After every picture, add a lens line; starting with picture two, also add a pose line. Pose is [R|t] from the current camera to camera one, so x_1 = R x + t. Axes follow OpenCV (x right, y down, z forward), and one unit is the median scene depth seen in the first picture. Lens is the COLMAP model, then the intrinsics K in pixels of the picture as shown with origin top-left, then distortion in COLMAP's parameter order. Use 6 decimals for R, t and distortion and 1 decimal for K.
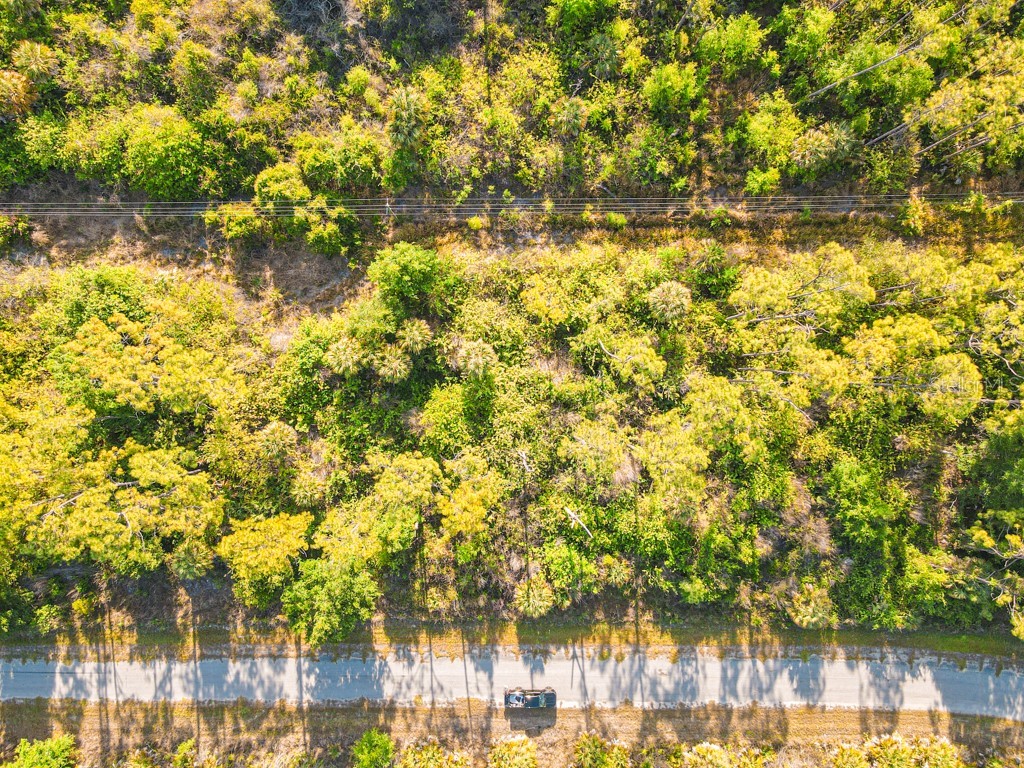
lens RADIAL K [[728.8, 0, 512.0], [0, 728.8, 384.0], [0, 0, 1]] dist [0.014233, -0.002573]
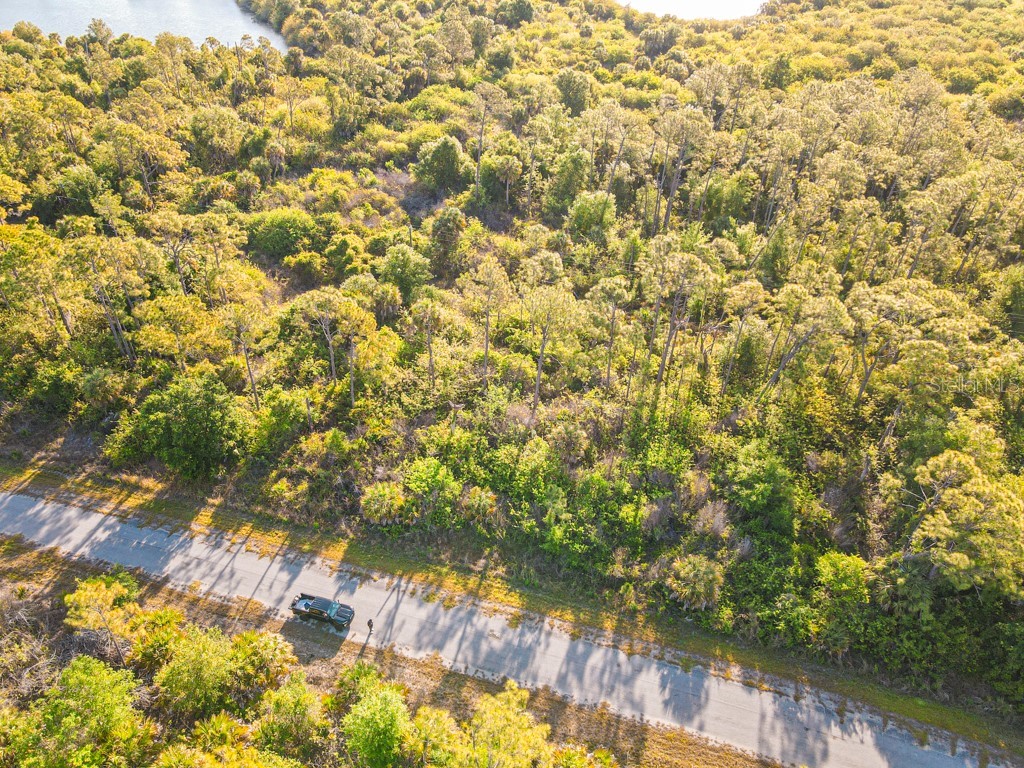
lens RADIAL K [[728.8, 0, 512.0], [0, 728.8, 384.0], [0, 0, 1]] dist [0.014233, -0.002573]
pose [[0.951783, 0.189527, -0.241222, 0.366876], [-0.306766, 0.592468, -0.744900, 0.820991], [0.001737, 0.782982, 0.622042, 0.339344]]
